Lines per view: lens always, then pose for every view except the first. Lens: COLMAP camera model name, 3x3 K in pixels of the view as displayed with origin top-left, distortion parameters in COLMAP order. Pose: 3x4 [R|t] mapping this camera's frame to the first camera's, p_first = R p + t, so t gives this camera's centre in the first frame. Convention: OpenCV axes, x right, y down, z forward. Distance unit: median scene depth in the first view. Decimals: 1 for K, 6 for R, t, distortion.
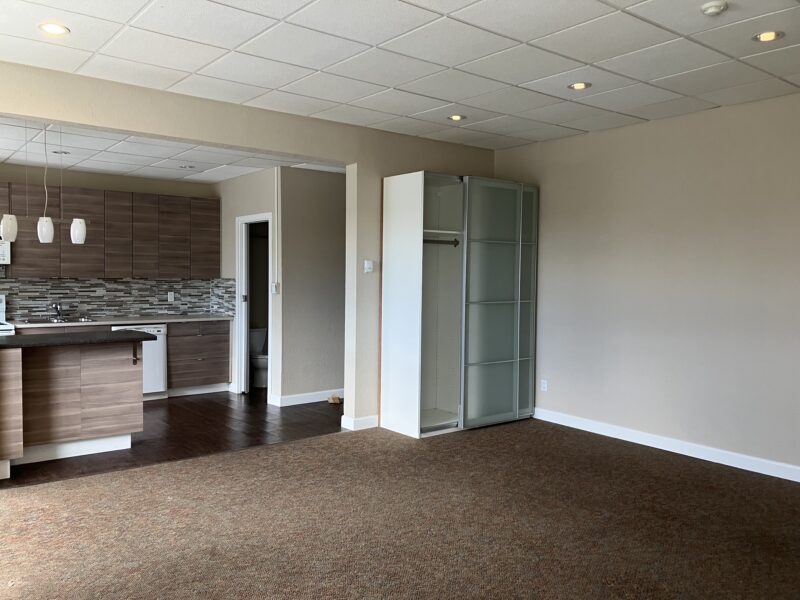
lens RADIAL K [[666.4, 0, 400.0], [0, 666.4, 300.0], [0, 0, 1]] dist [0.011477, 0.003383]
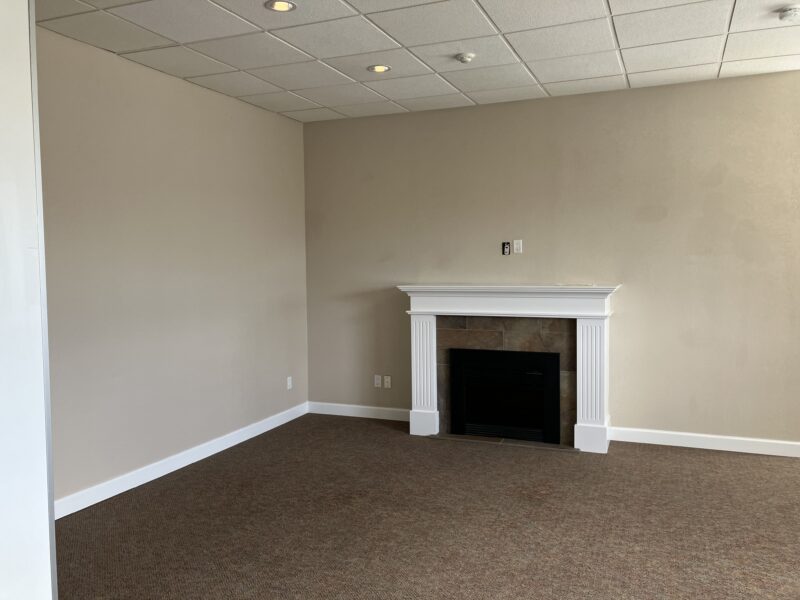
lens RADIAL K [[666.4, 0, 400.0], [0, 666.4, 300.0], [0, 0, 1]] dist [0.011477, 0.003383]
pose [[-0.490004, -0.052697, 0.870126, -0.505684], [0.042635, 0.995528, 0.084301, -0.054160], [-0.870677, 0.078405, -0.485566, 1.422655]]
